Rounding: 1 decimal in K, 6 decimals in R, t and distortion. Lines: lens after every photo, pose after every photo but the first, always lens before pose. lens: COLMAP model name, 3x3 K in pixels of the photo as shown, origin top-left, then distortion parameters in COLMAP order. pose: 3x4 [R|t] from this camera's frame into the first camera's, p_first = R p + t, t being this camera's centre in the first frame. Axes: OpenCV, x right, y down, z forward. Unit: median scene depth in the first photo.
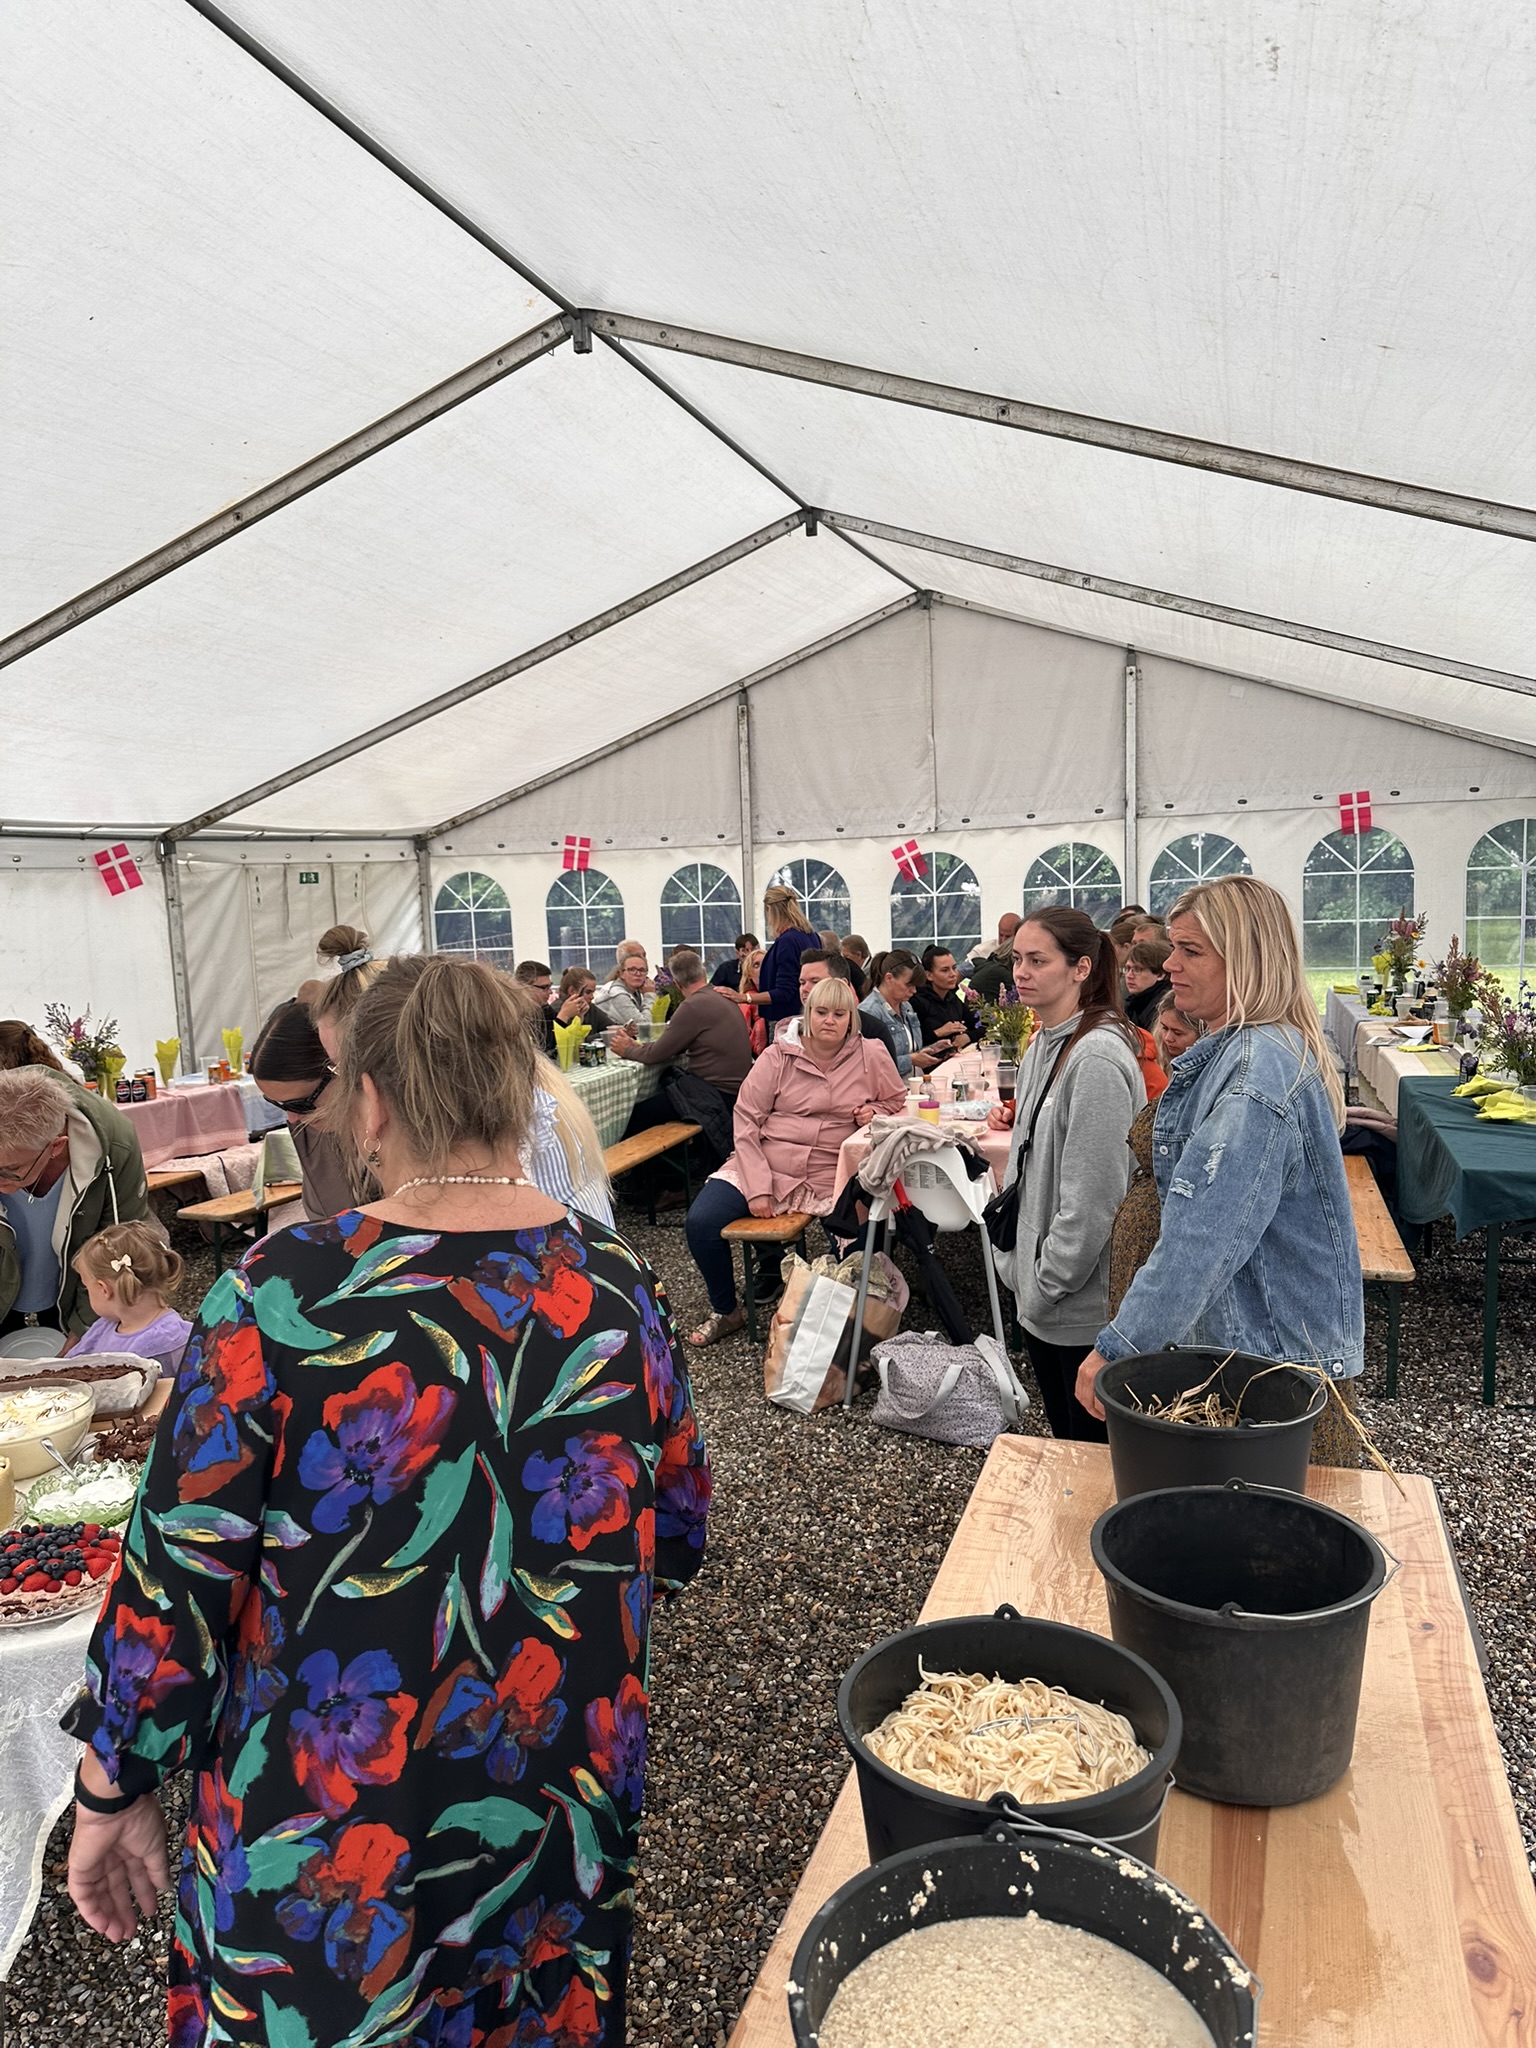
lens RADIAL K [[1441.2, 0, 770.1], [0, 1441.2, 1014.9], [0, 0, 1]] dist [0.046851, -0.056061]
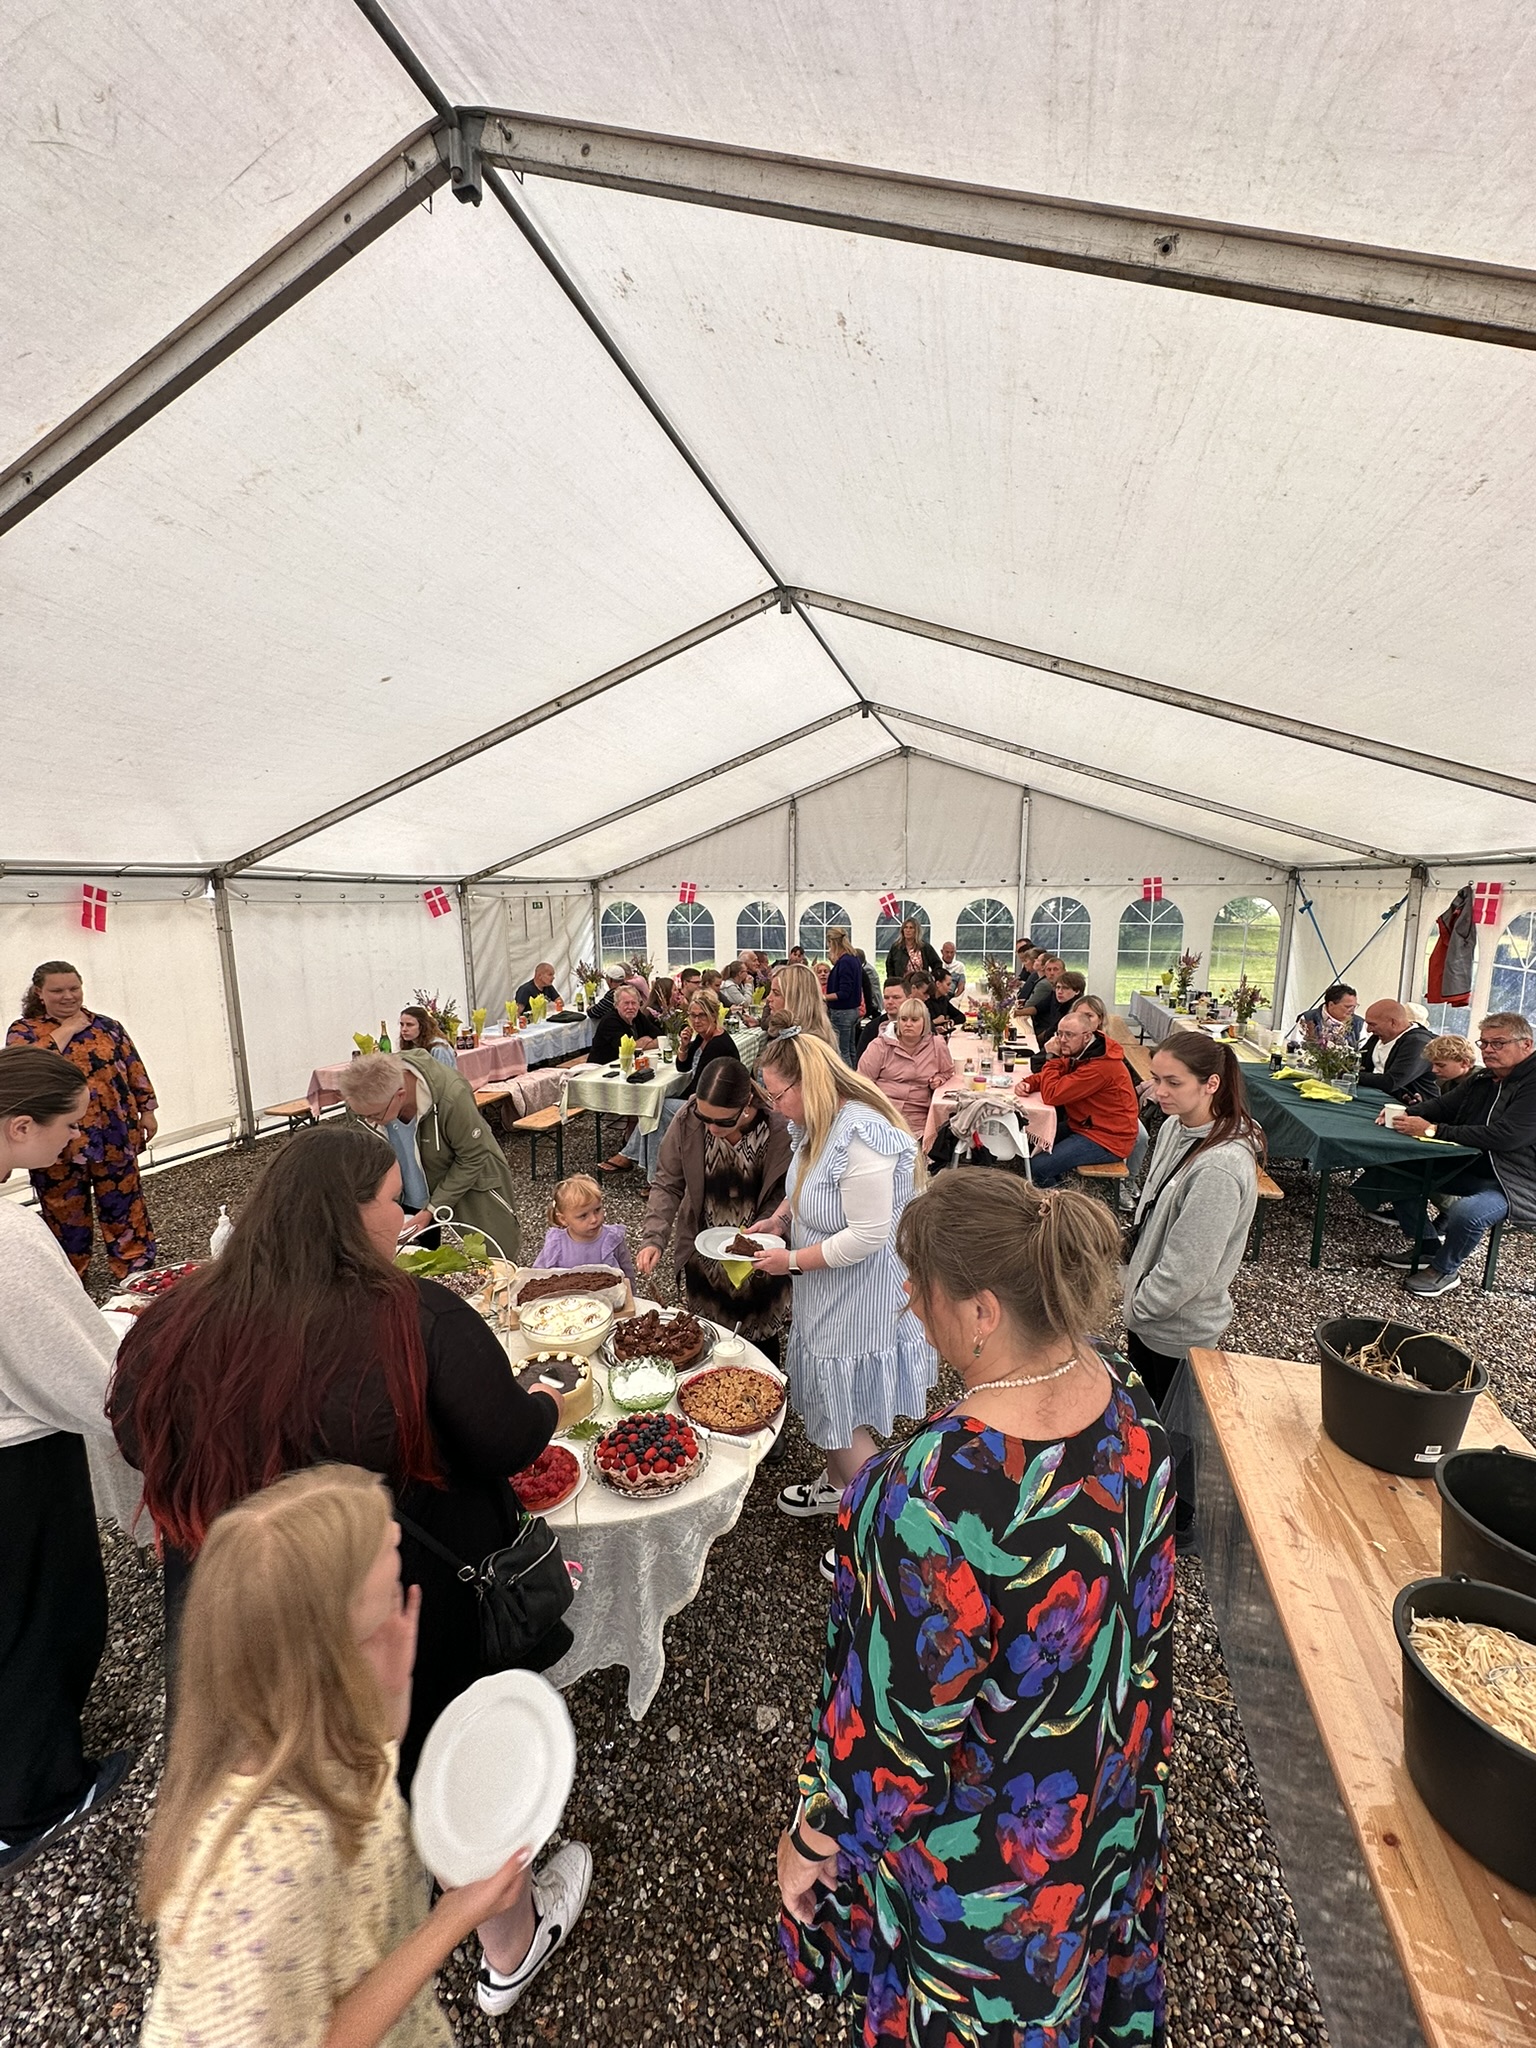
lens RADIAL K [[818.4, 0, 763.6], [0, 818.4, 1021.6], [0, 0, 1]] dist [-0.004212, 0.001070]
pose [[0.999048, 0.026775, 0.034449, -0.135661], [-0.028950, 0.997514, 0.064252, -0.045691], [-0.032643, -0.065188, 0.997339, 0.046438]]
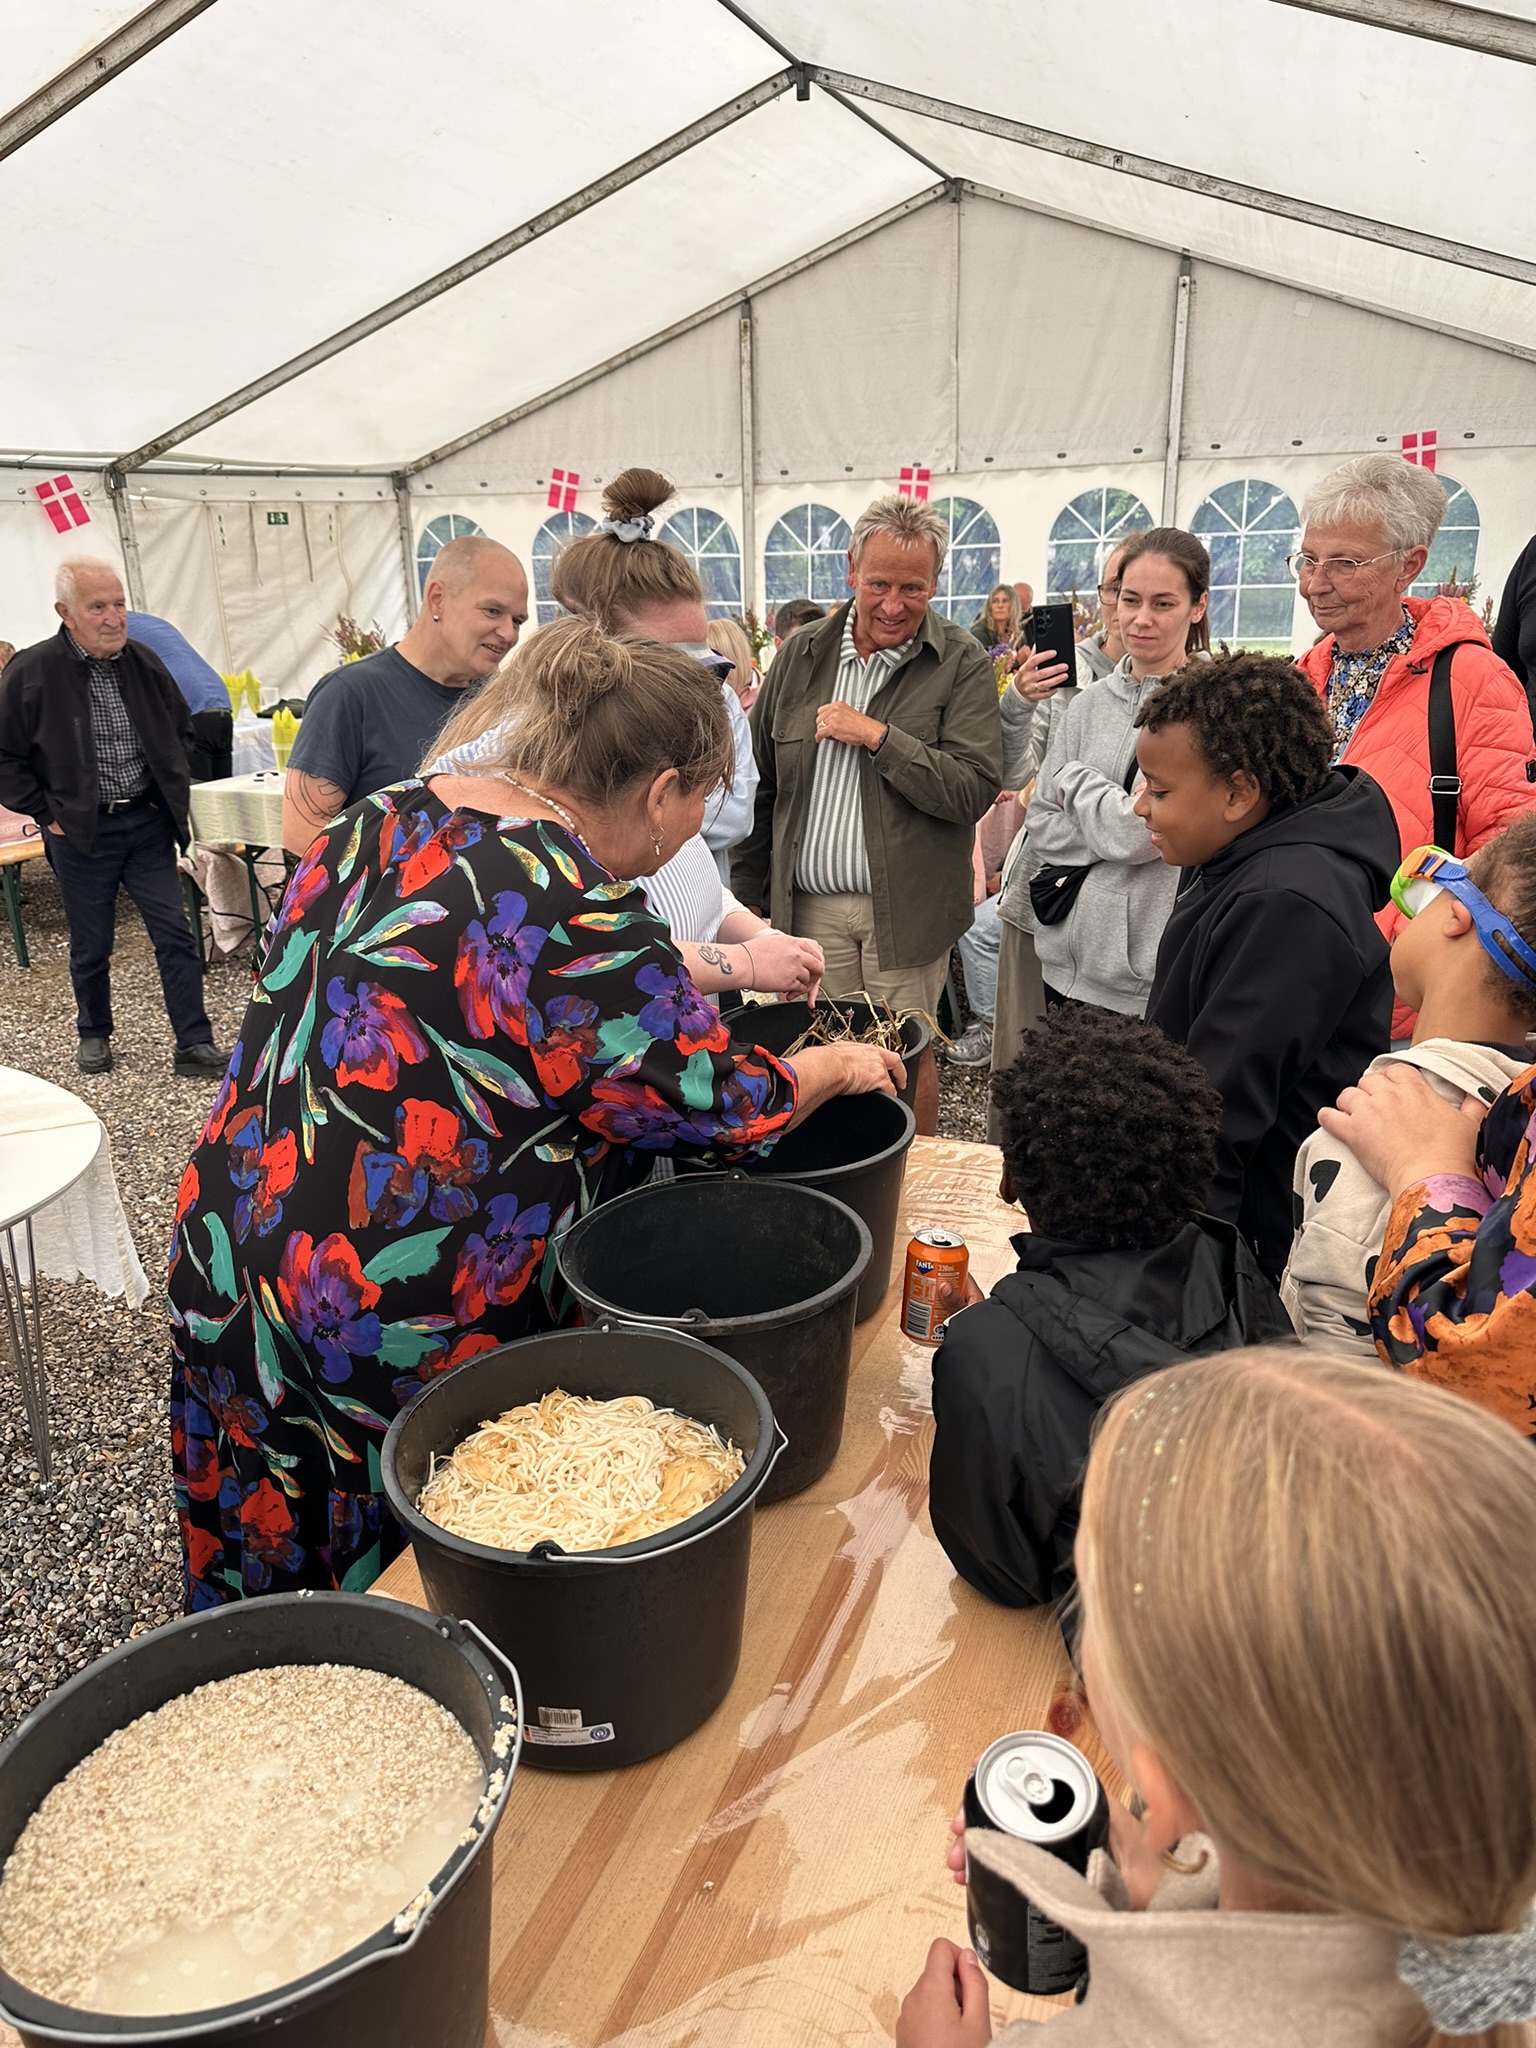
lens RADIAL K [[1441.2, 0, 759.4], [0, 1441.2, 1033.7], [0, 0, 1]] dist [0.046851, -0.056061]
pose [[0.998826, 0.027022, -0.040211, 0.063406], [-0.016869, 0.972043, 0.234195, 0.006416], [0.045416, -0.233242, 0.971358, 0.038529]]
